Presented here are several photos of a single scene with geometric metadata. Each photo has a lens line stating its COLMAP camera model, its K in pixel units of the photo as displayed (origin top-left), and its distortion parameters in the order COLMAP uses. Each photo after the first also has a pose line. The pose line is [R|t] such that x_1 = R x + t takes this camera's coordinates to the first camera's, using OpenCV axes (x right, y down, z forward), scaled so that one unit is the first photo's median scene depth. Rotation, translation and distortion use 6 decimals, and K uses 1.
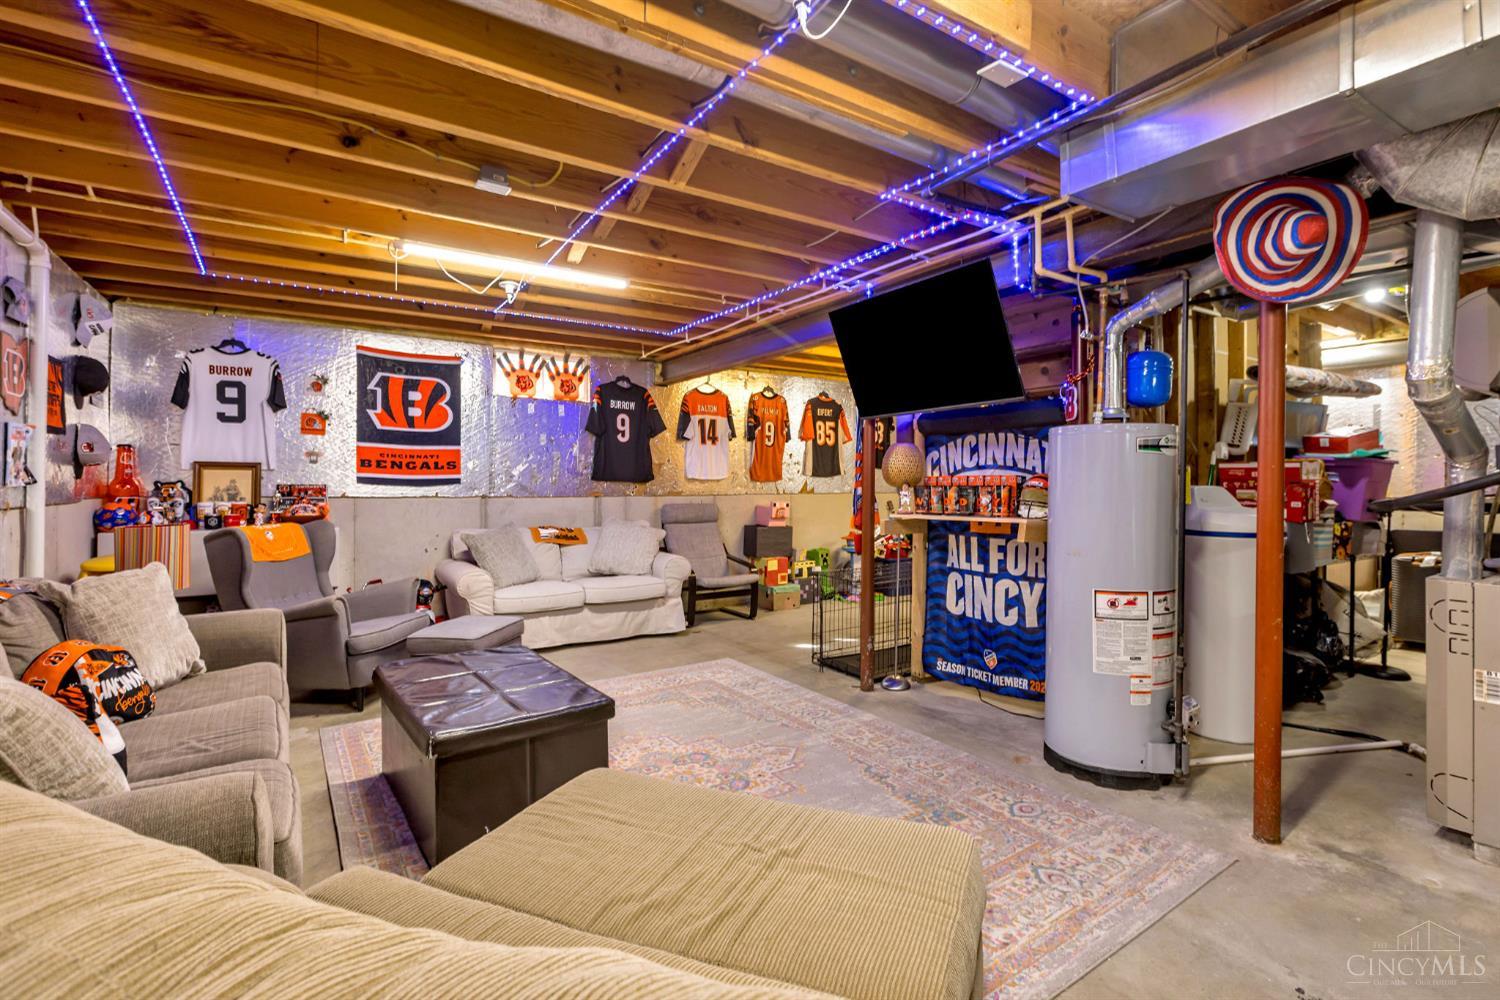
lens RADIAL K [[704.5, 0, 767.4], [0, 704.5, 493.0], [0, 0, 1]] dist [-0.004679, -0.000781]
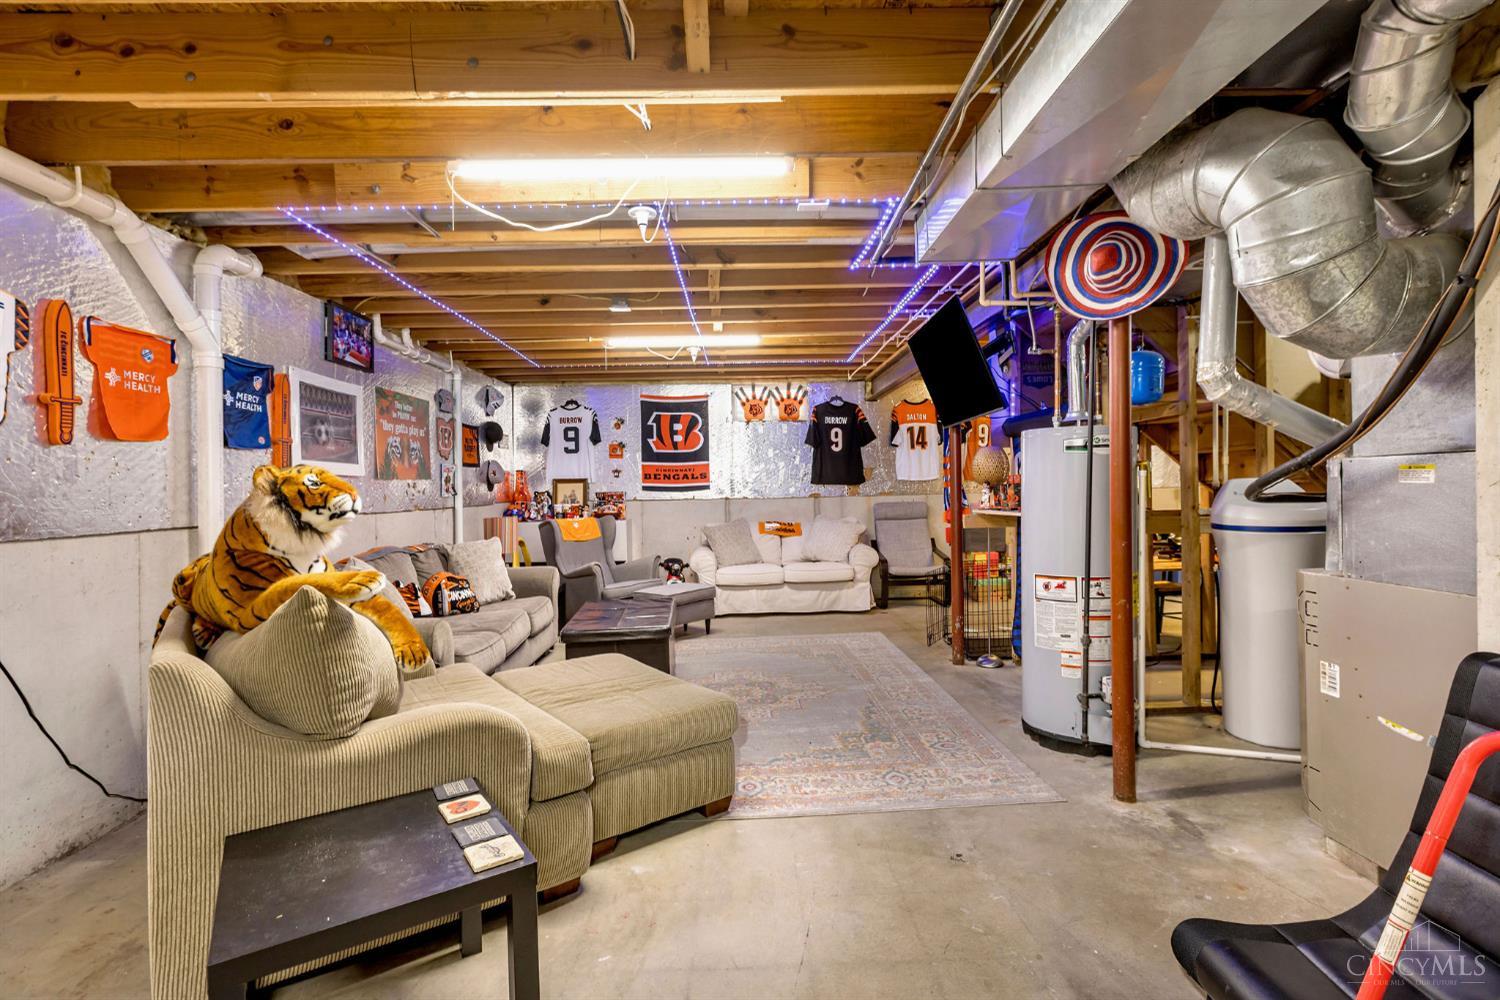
lens RADIAL K [[720.8, 0, 757.1], [0, 720.8, 494.1], [0, 0, 1]] dist [-0.000802, 0.000038]
pose [[0.848345, -0.015250, -0.529224, 0.429811], [0.016096, 0.999866, -0.003011, 0.002193], [0.529199, -0.005964, 0.848477, -0.143540]]
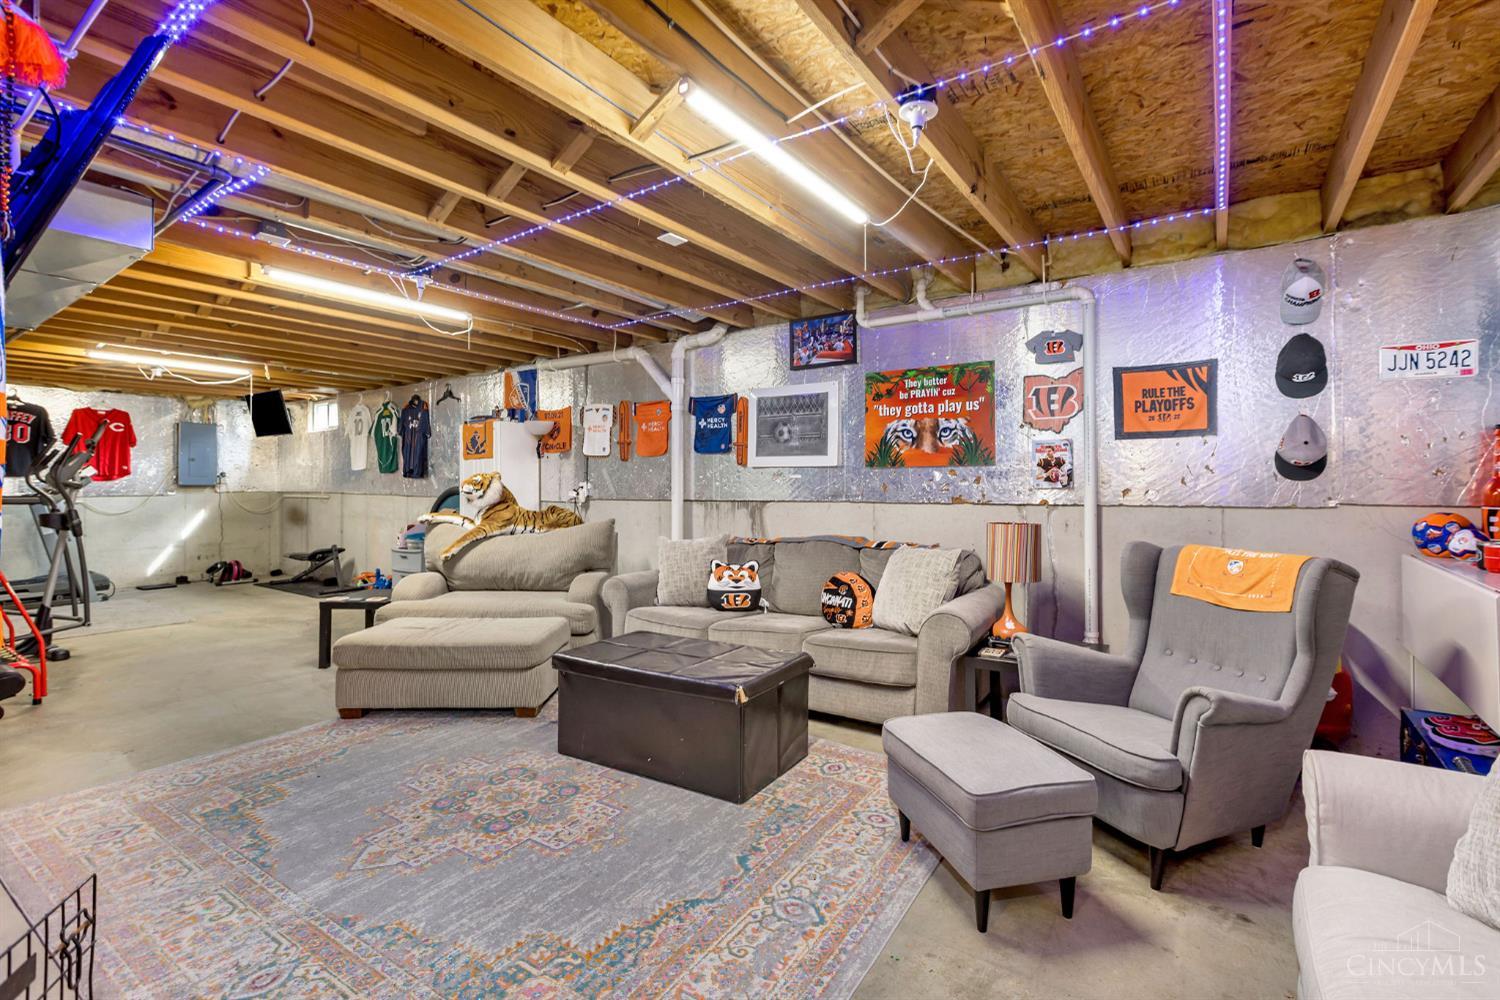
lens RADIAL K [[672.7, 0, 758.2], [0, 672.7, 482.1], [0, 0, 1]] dist [-0.000253, -0.000226]
pose [[-0.929280, 0.000801, -0.369376, -0.059990], [-0.002895, 0.999951, 0.009452, -0.018478], [0.369366, 0.009853, -0.929232, 1.211272]]
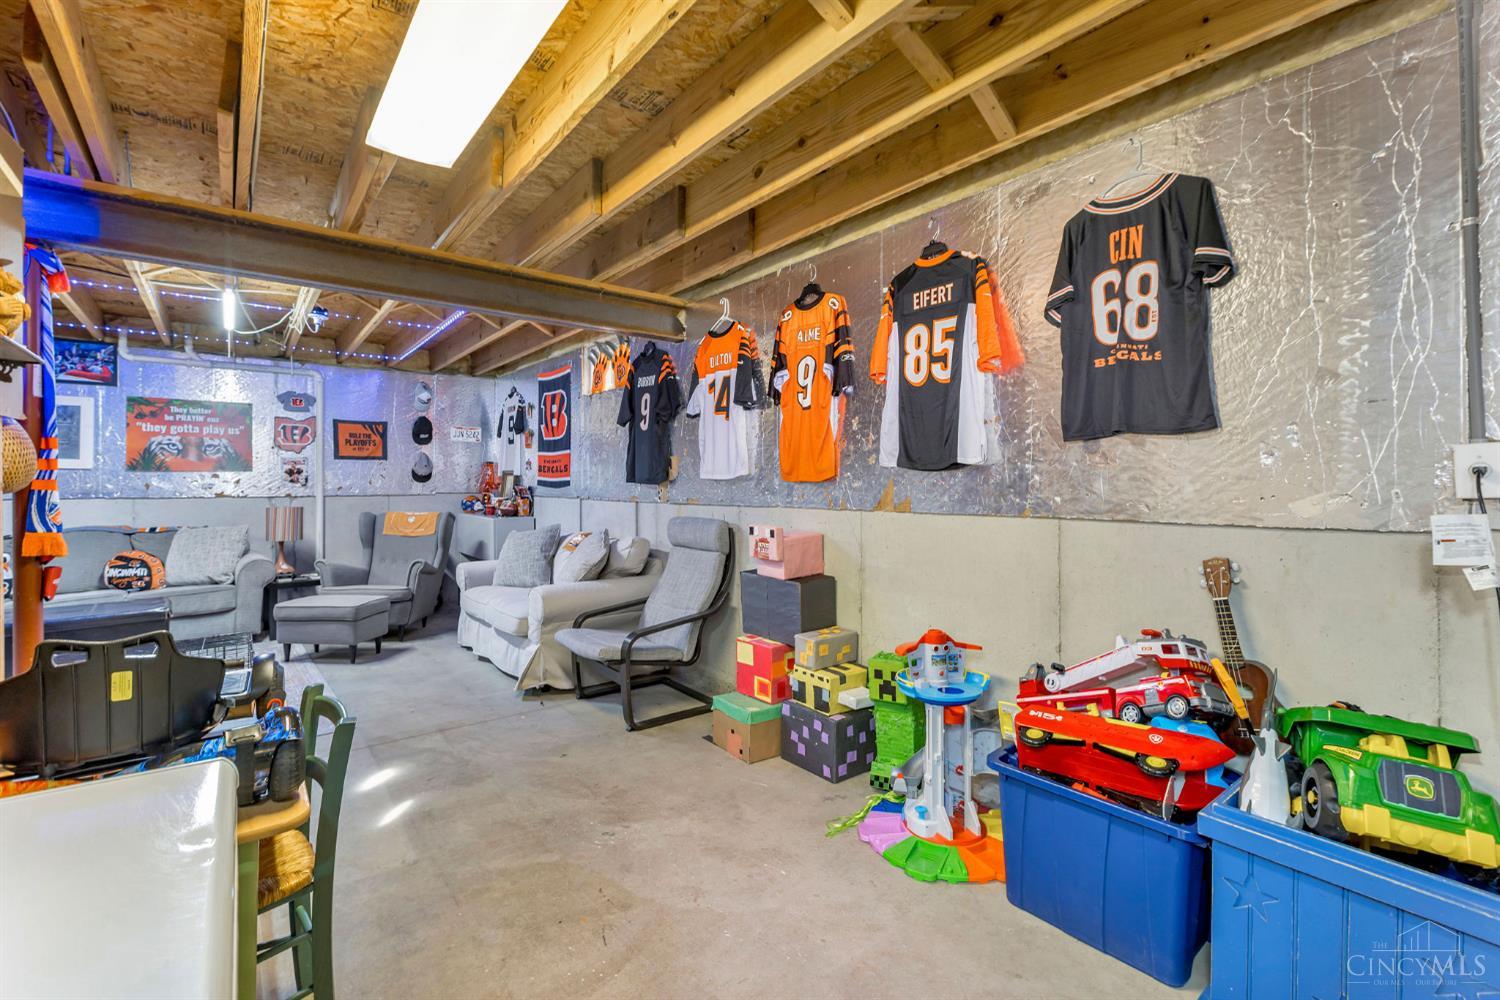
lens RADIAL K [[672.7, 0, 758.2], [0, 672.7, 482.1], [0, 0, 1]] dist [-0.000253, -0.000226]
pose [[0.073141, -0.002175, -0.997319, 0.686824], [-0.014022, 0.999897, -0.003209, -0.021826], [0.997223, 0.014219, 0.073103, 1.407609]]
